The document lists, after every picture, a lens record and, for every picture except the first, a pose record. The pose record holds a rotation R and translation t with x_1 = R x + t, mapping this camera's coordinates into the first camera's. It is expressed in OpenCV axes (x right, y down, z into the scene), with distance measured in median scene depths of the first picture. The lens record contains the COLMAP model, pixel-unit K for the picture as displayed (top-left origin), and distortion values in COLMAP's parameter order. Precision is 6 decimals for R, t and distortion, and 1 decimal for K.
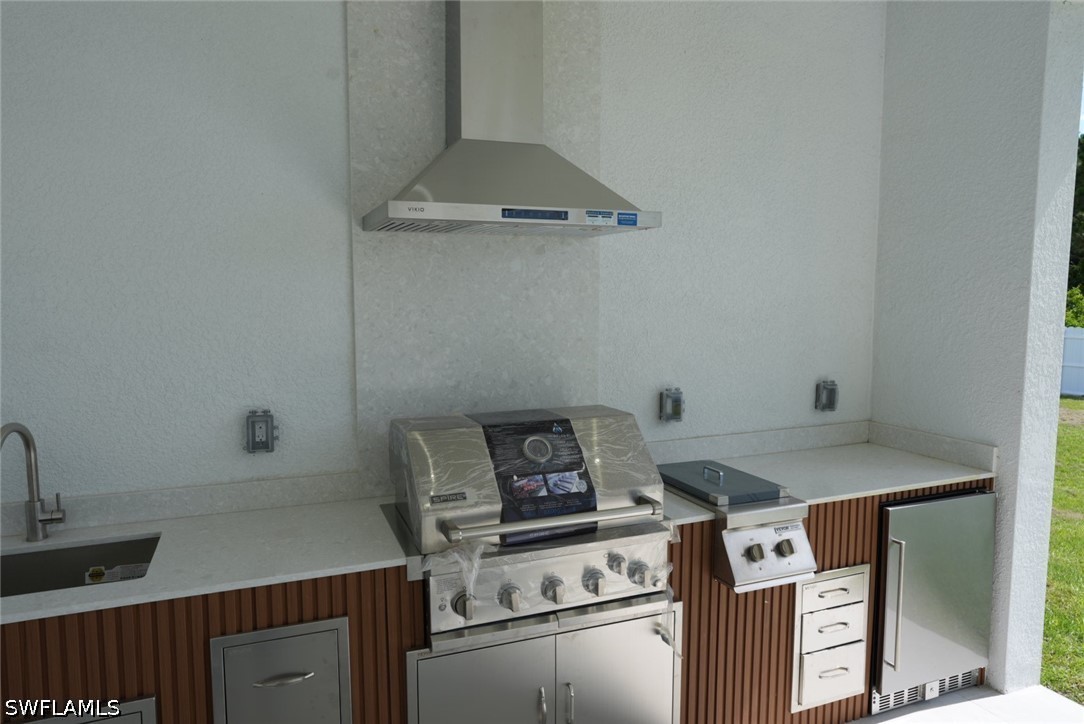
lens RADIAL K [[716.5, 0, 541.6], [0, 716.5, 355.2], [0, 0, 1]] dist [-0.028155, 0.023100]
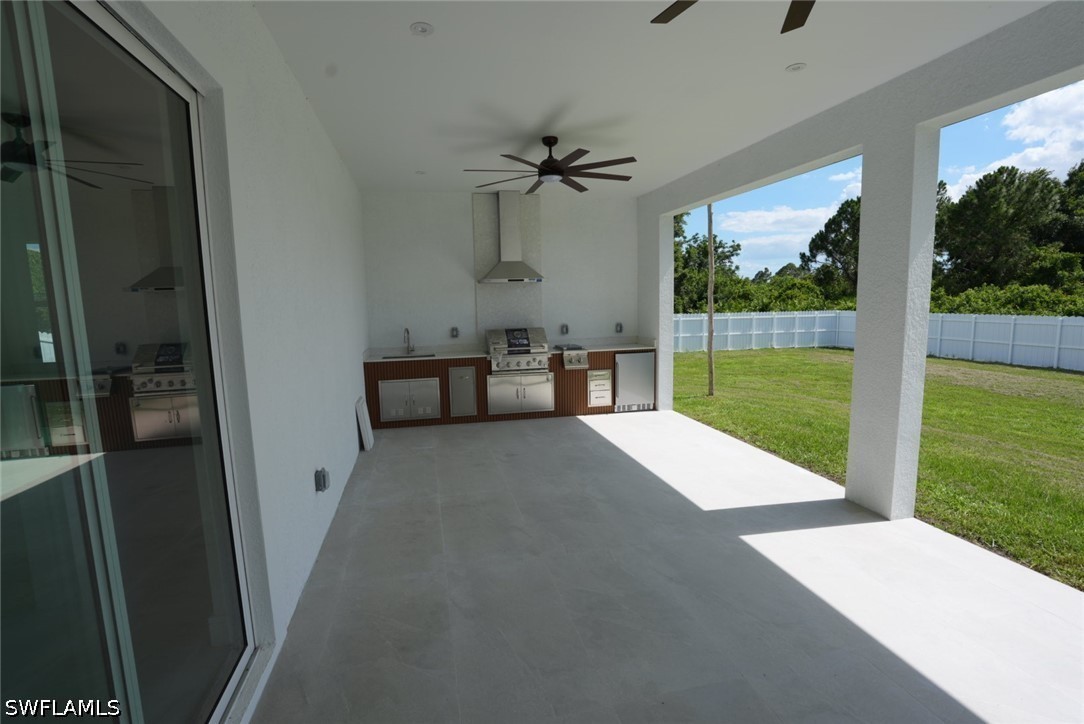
lens RADIAL K [[500.4, 0, 550.6], [0, 500.4, 357.7], [0, 0, 1]] dist [-0.067005, 0.025216]
pose [[0.990834, -0.001203, -0.135083, 0.550576], [0.006351, 0.999270, 0.037681, 0.144601], [0.134939, -0.038193, 0.990118, -1.804758]]
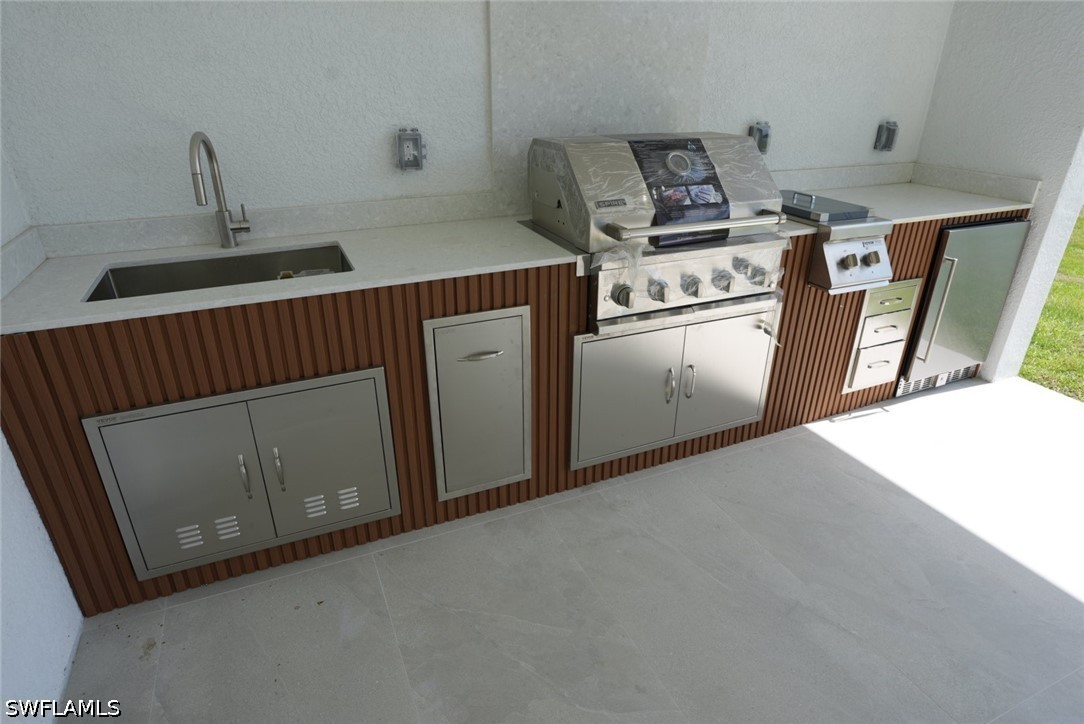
lens RADIAL K [[621.7, 0, 544.4], [0, 621.7, 359.6], [0, 0, 1]] dist [-0.040759, 0.012920]
pose [[0.999473, -0.006297, 0.031838, -0.220316], [-0.004986, 0.939554, 0.342365, 0.082614], [-0.032069, -0.342343, 0.939028, 0.019383]]
